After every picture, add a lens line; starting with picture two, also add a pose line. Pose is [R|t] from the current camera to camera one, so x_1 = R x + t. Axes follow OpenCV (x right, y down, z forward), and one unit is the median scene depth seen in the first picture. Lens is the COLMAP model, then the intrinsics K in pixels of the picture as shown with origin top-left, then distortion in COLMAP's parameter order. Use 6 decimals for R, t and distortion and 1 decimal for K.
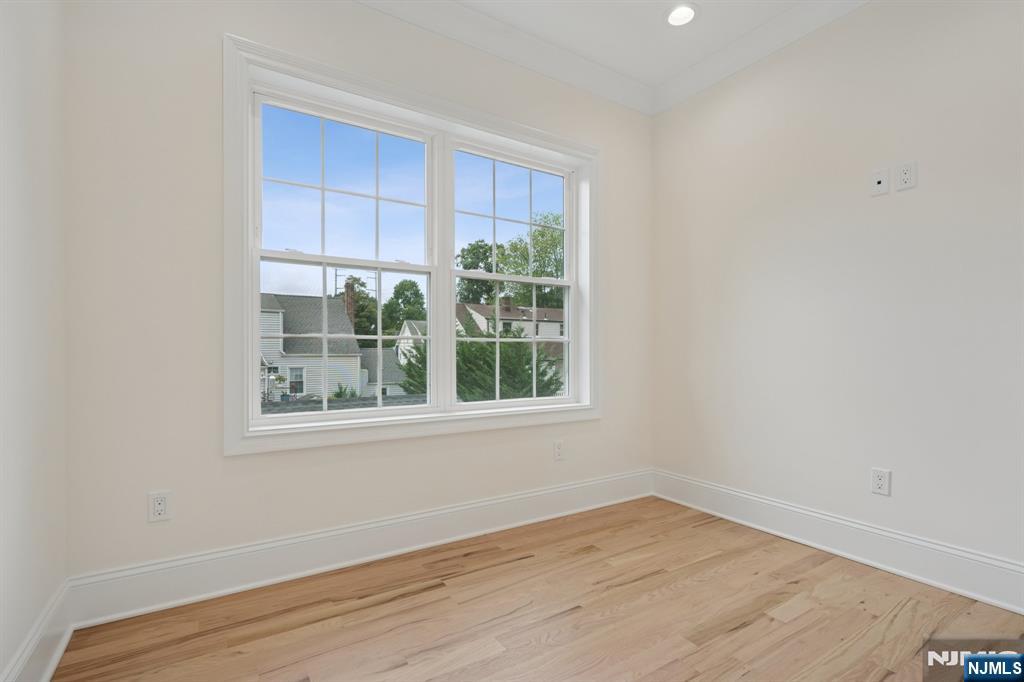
lens RADIAL K [[469.5, 0, 513.8], [0, 469.5, 354.7], [0, 0, 1]] dist [-0.006959, 0.002429]
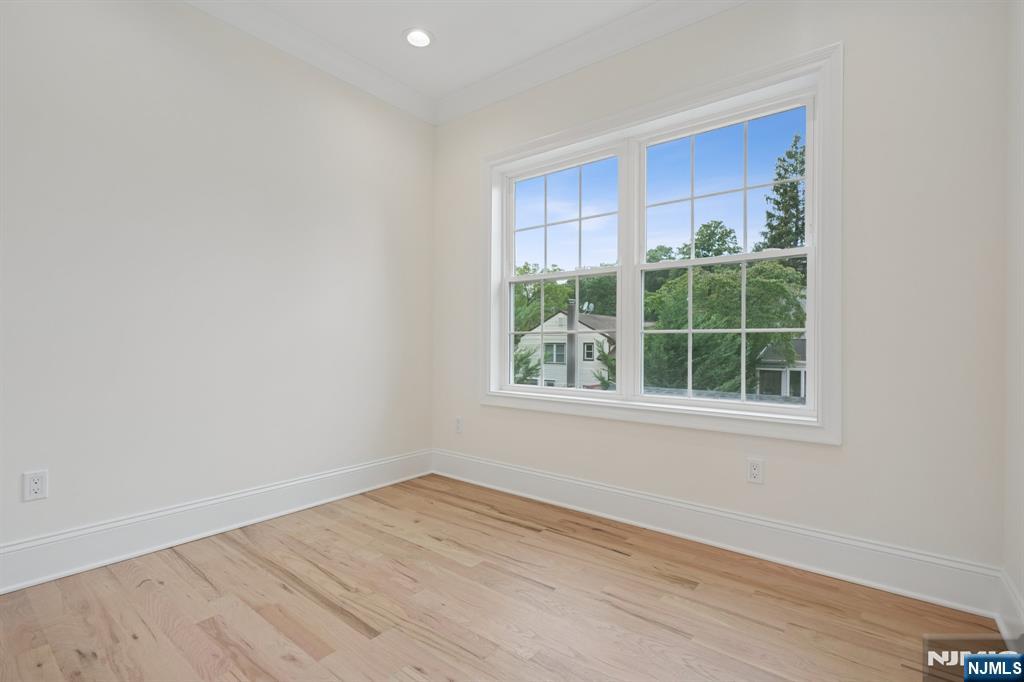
lens RADIAL K [[469.5, 0, 514.6], [0, 469.5, 342.7], [0, 0, 1]] dist [-0.006959, 0.002429]
pose [[0.338137, -0.001814, -0.941095, 0.993430], [-0.014159, 0.999875, -0.007015, 0.004361], [0.940991, 0.015697, 0.338069, 0.516064]]
